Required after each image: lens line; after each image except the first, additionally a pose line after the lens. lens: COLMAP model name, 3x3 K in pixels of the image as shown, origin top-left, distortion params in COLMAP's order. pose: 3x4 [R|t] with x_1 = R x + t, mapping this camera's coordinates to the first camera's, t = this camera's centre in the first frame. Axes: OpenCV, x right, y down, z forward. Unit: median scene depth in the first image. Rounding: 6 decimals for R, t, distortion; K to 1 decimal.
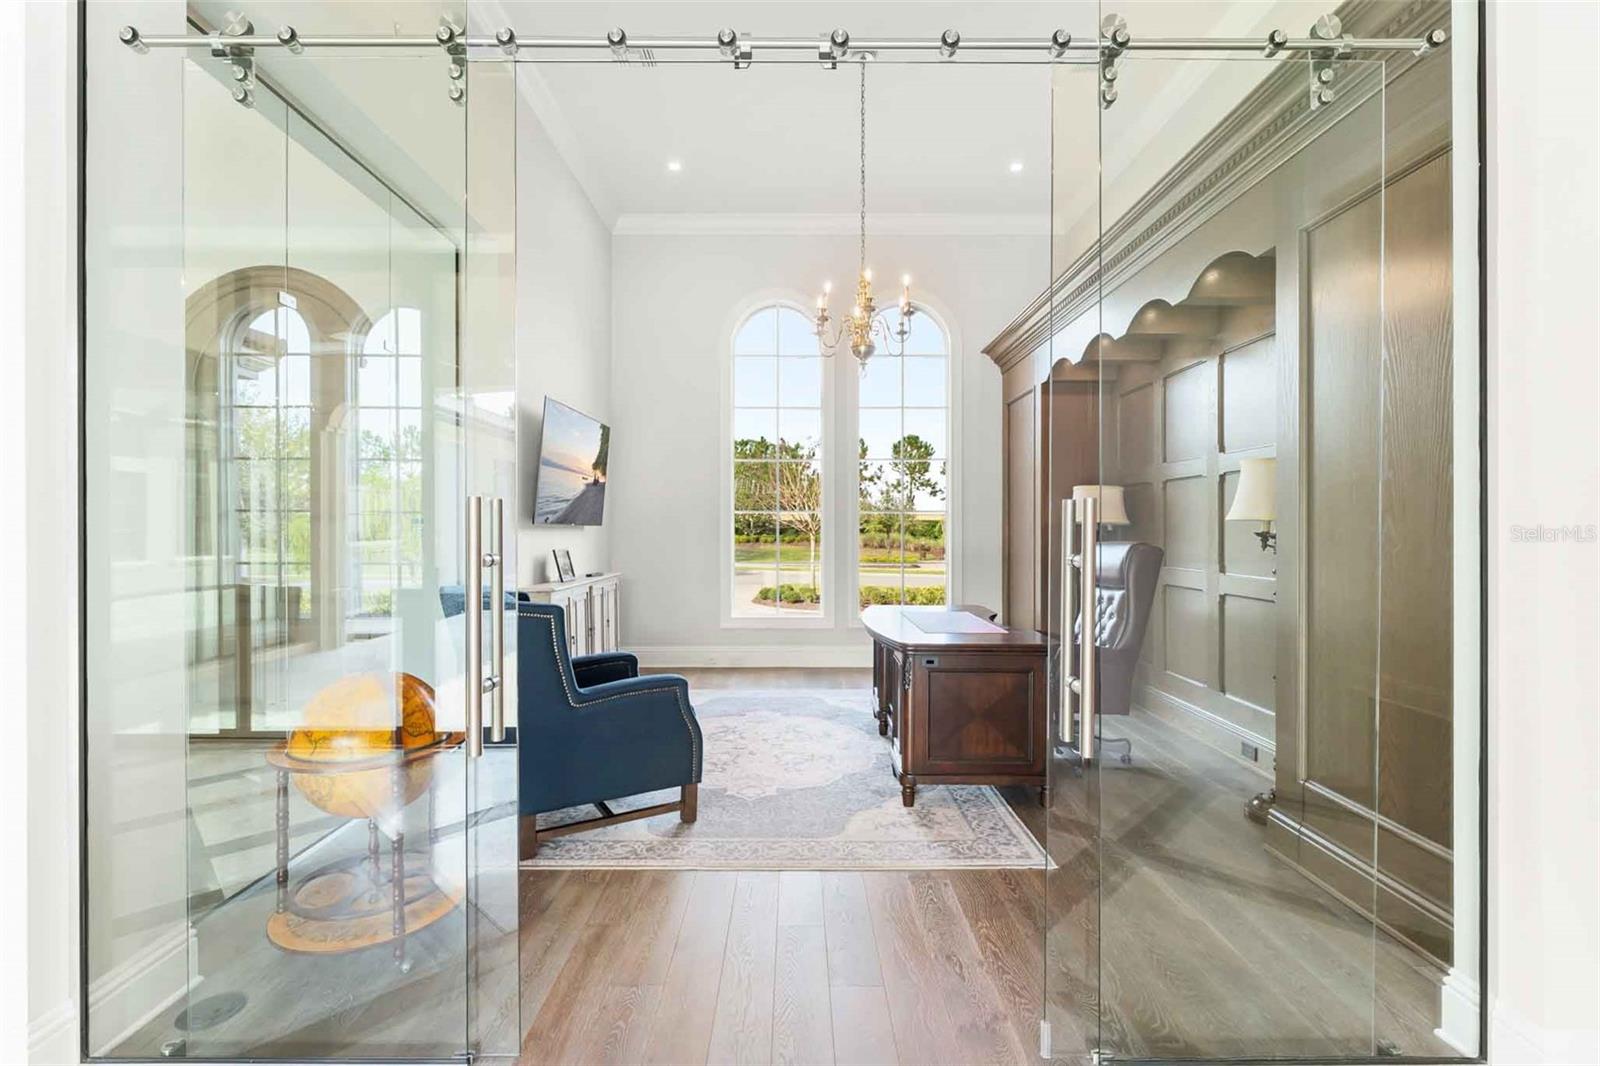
lens RADIAL K [[720.9, 0, 799.6], [0, 720.9, 536.6], [0, 0, 1]] dist [0.004704, 0.000051]
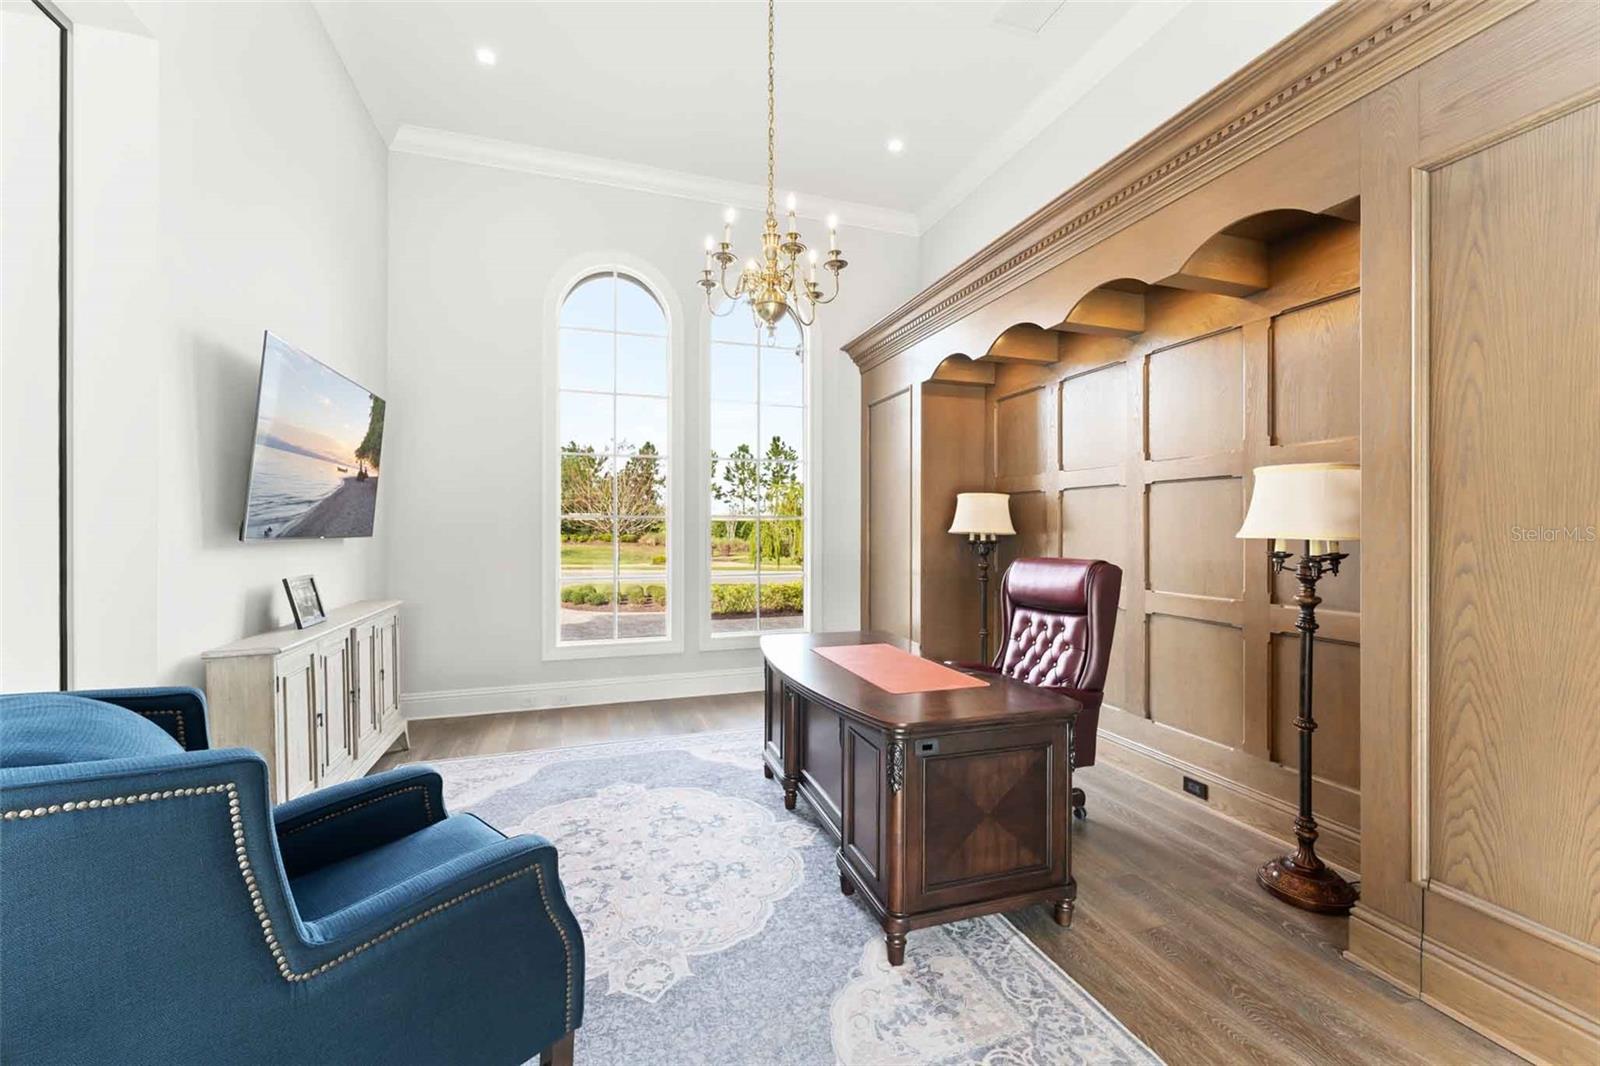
lens RADIAL K [[633.0, 0, 798.9], [0, 633.0, 529.4], [0, 0, 1]] dist [0.001969, -0.000006]
pose [[0.947951, -0.000514, 0.318416, -0.084299], [0.002939, 0.999970, -0.007136, -0.019649], [-0.318403, 0.007701, 0.947924, 0.311717]]
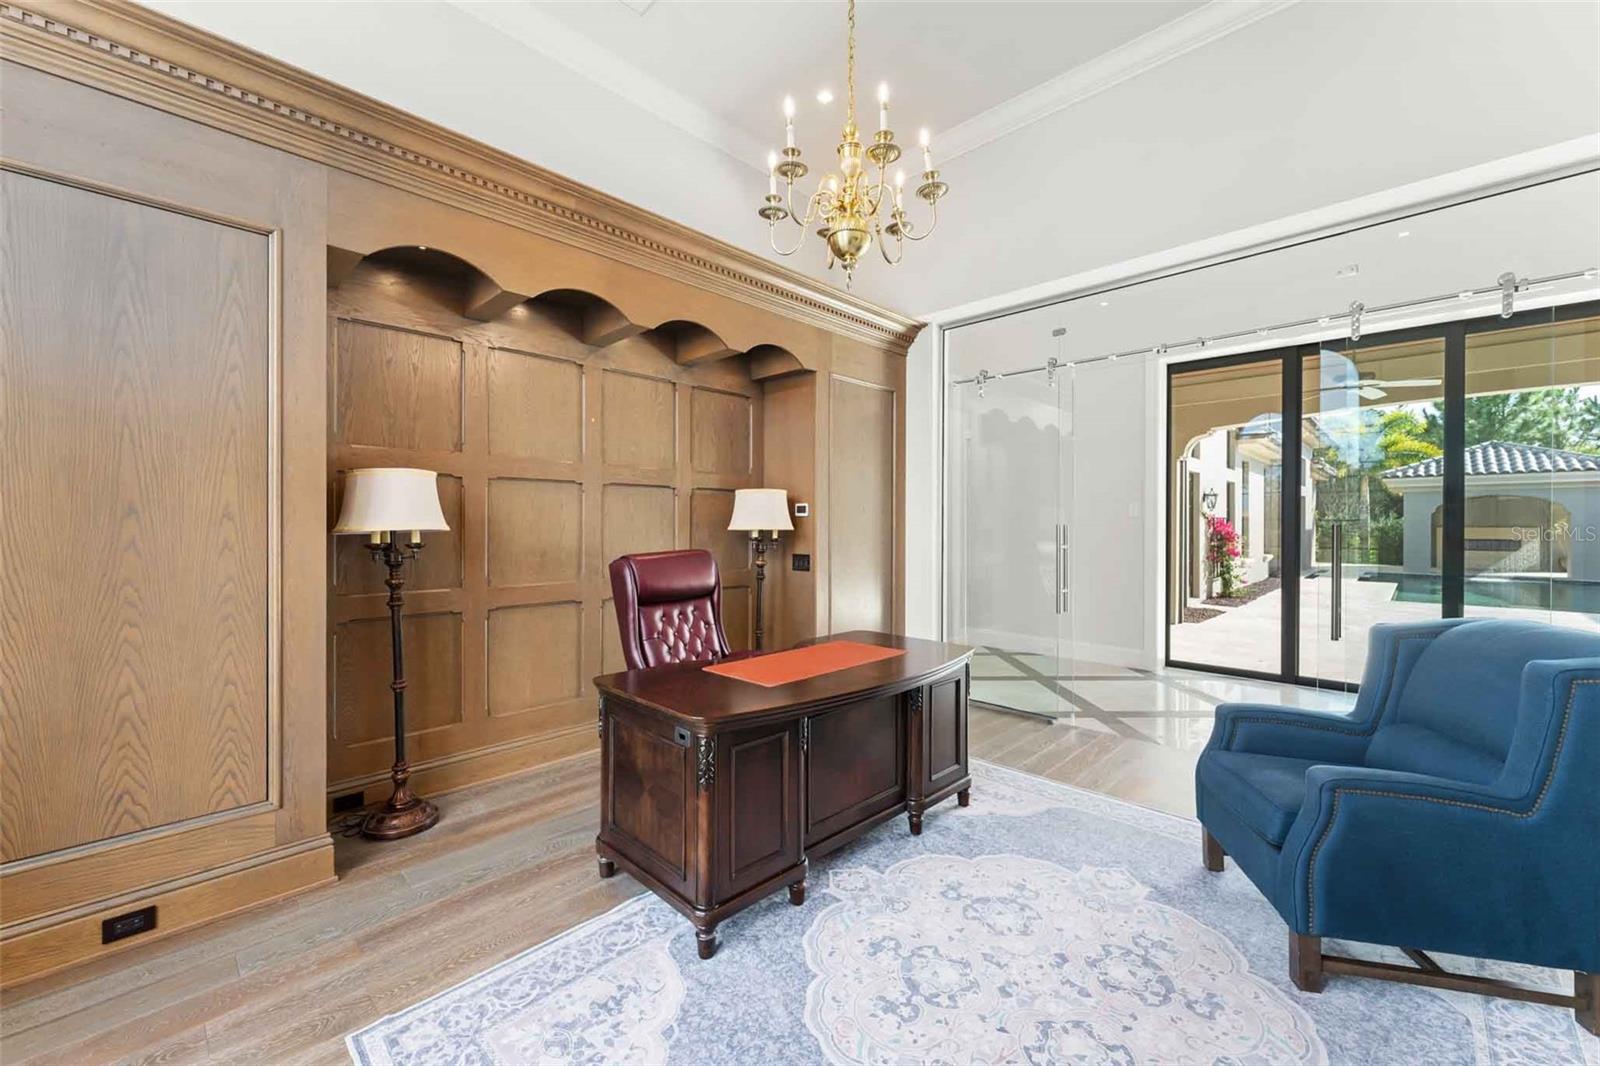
lens RADIAL K [[633.0, 0, 788.1], [0, 633.0, 530.3], [0, 0, 1]] dist [0.001969, -0.000006]
pose [[-0.707708, -0.007503, 0.706465, -0.277008], [0.002081, 0.999917, 0.012705, -0.031279], [-0.706502, 0.010462, -0.707633, 1.681886]]
